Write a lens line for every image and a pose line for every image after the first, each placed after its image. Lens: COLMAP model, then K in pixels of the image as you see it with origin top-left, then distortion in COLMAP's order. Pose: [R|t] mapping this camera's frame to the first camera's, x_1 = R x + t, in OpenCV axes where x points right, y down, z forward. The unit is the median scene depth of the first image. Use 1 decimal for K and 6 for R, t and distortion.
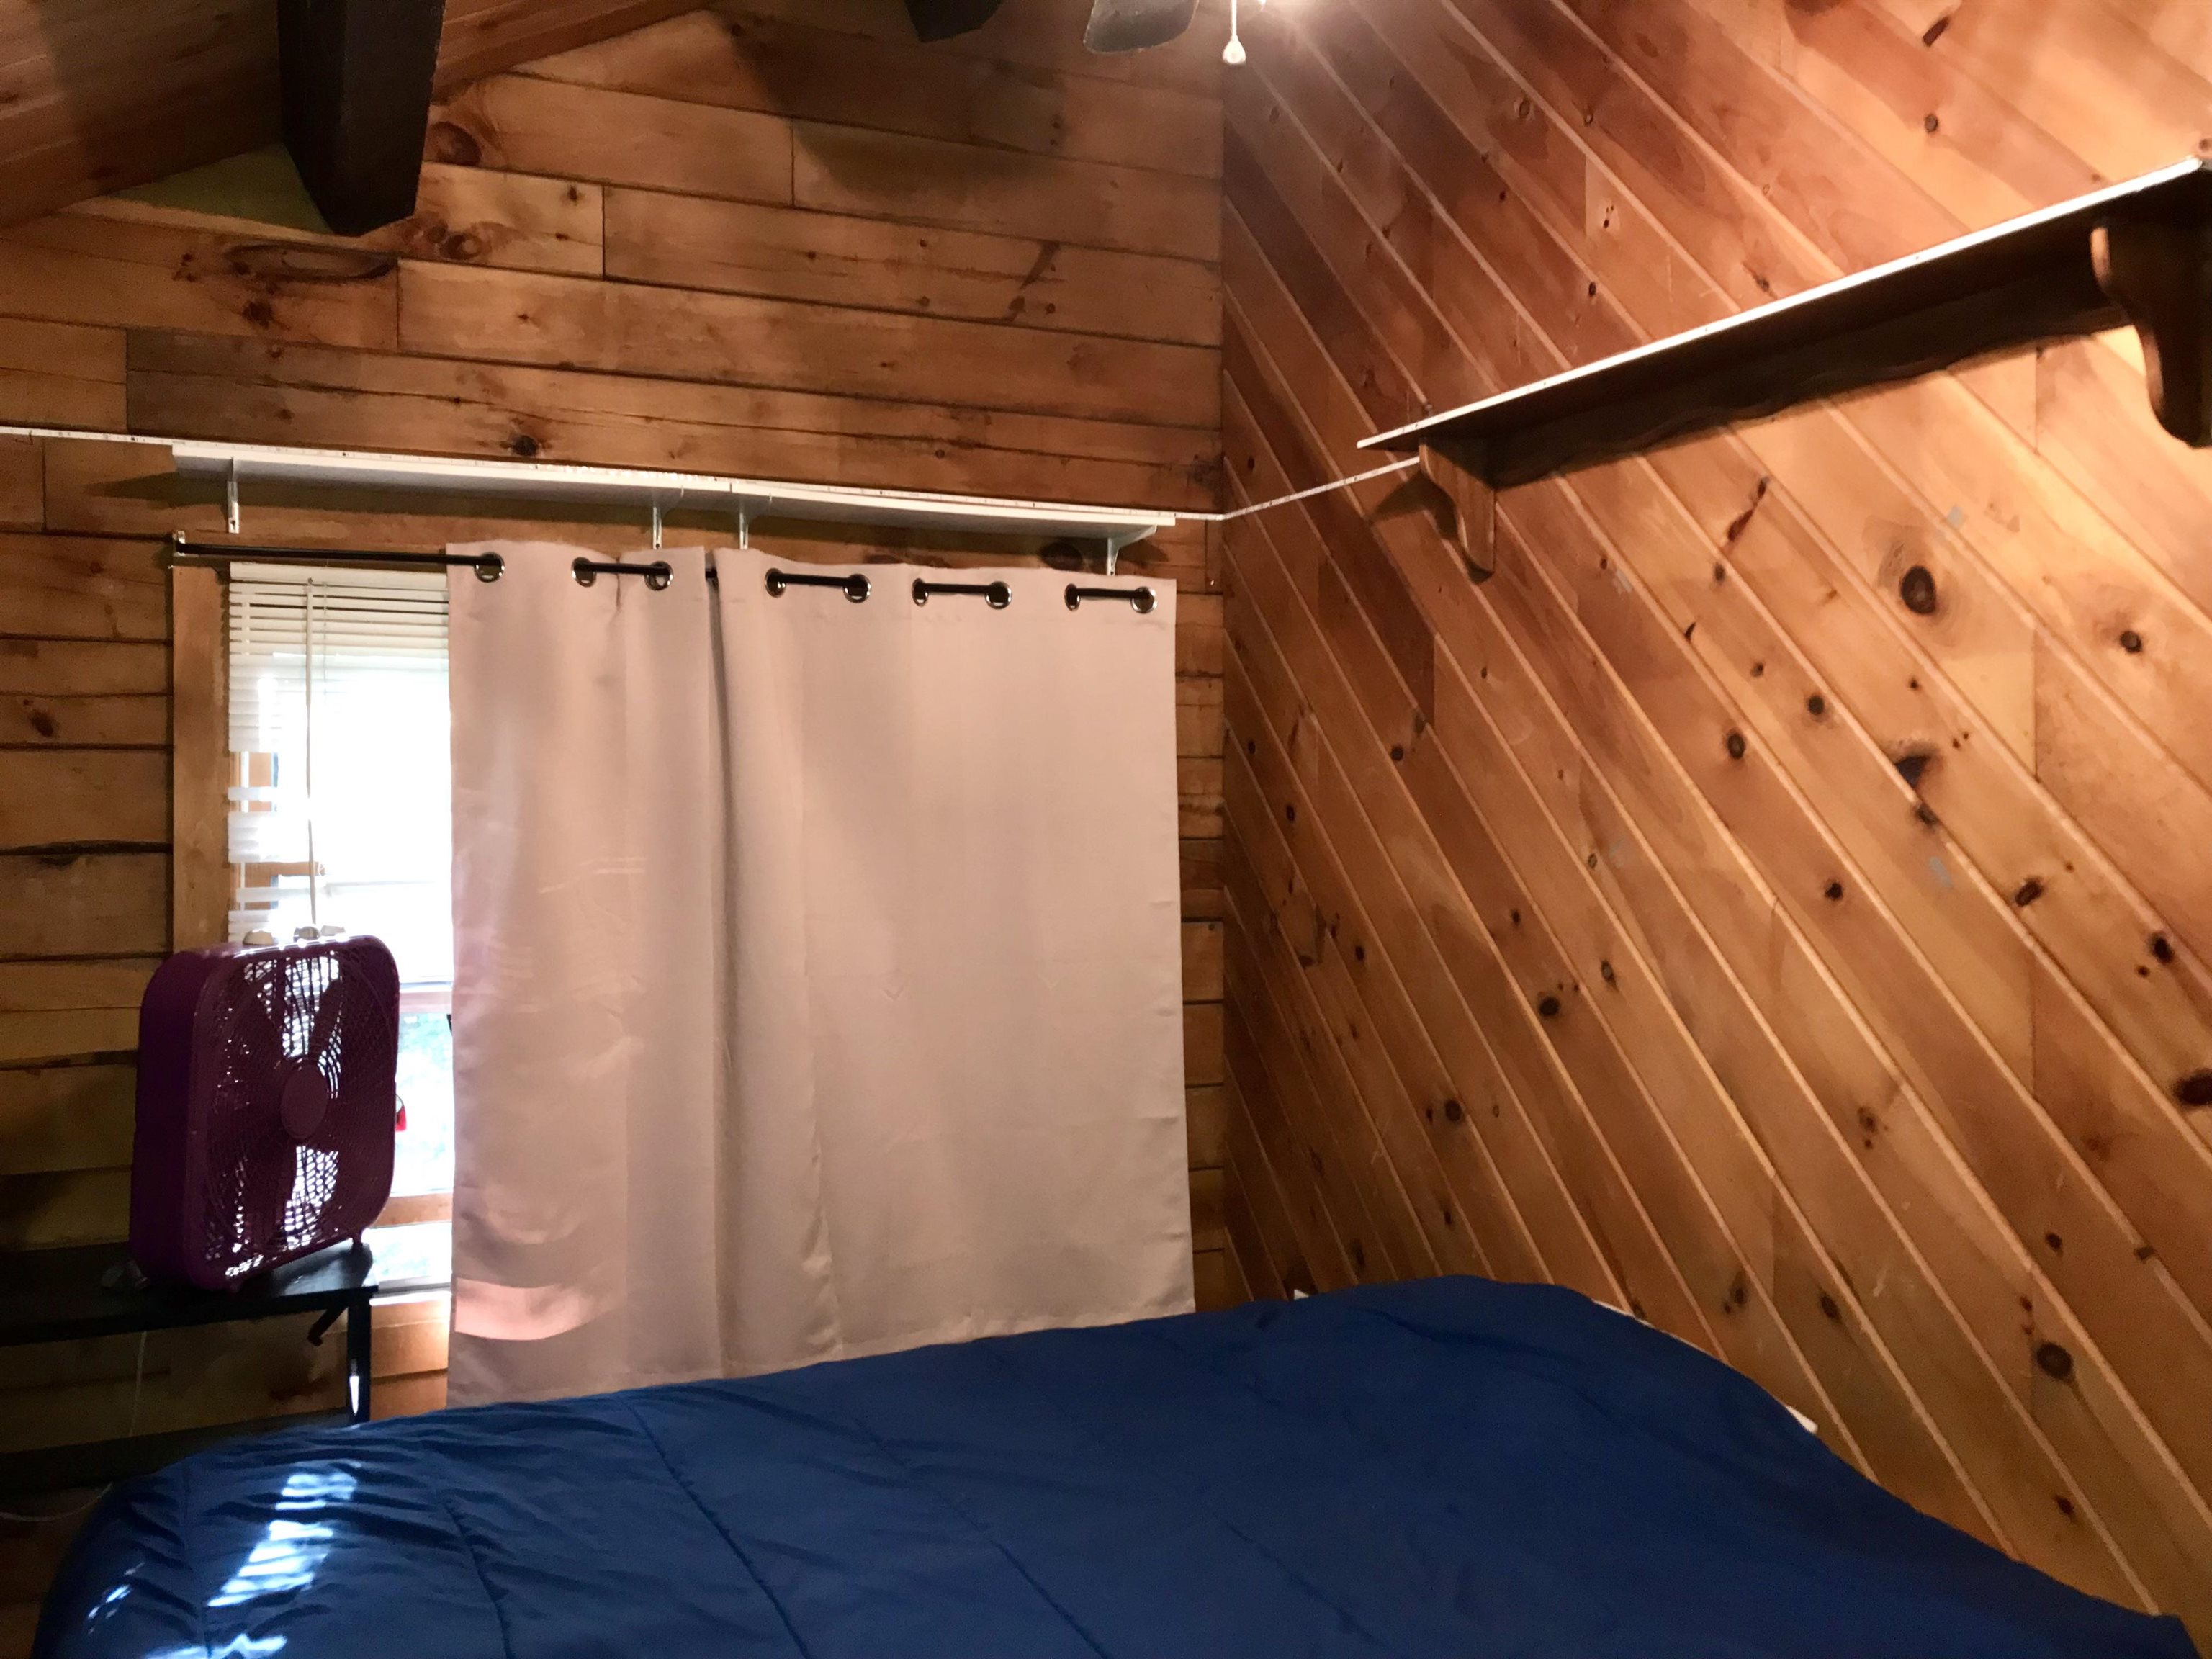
lens RADIAL K [[1817.0, 0, 1107.4], [0, 1817.0, 821.5], [0, 0, 1]] dist [0.027178, -0.006874]
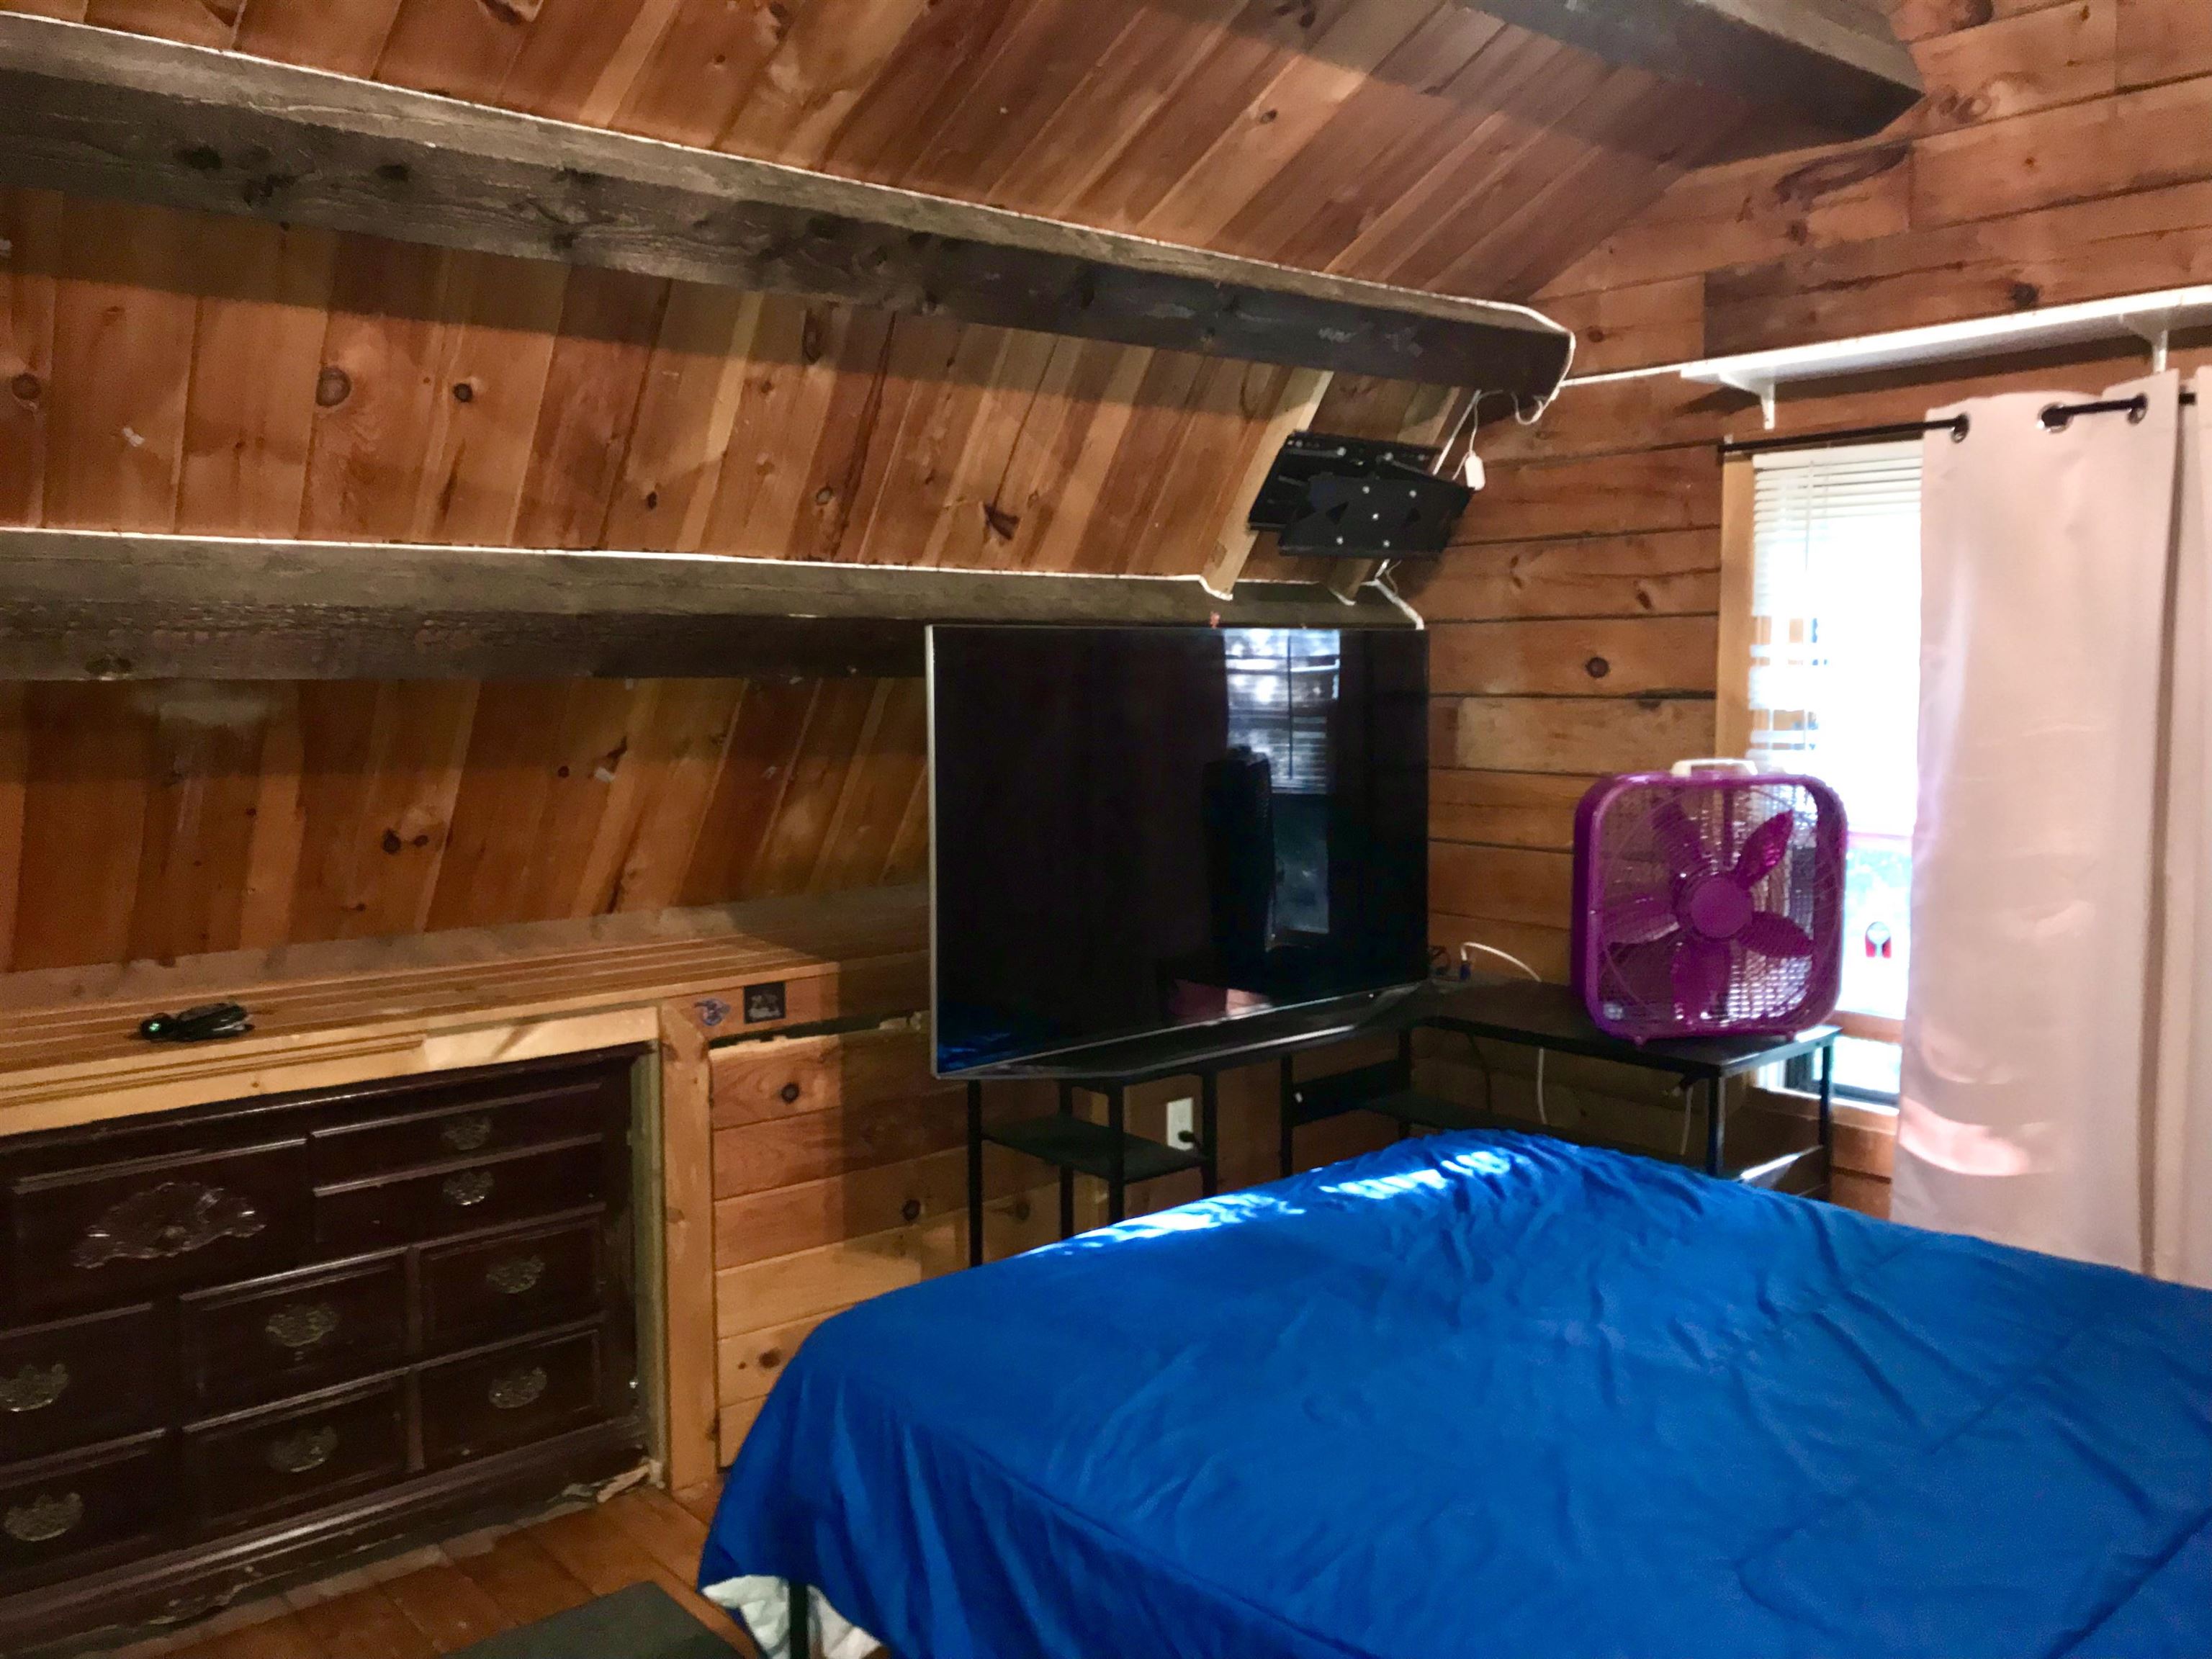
lens RADIAL K [[1817.0, 0, 1107.4], [0, 1817.0, 833.0], [0, 0, 1]] dist [0.027178, -0.006874]
pose [[0.292877, 0.089327, -0.951968, 0.539849], [-0.006006, 0.995779, 0.091590, -0.003425], [0.956131, -0.021107, 0.292177, 0.241850]]
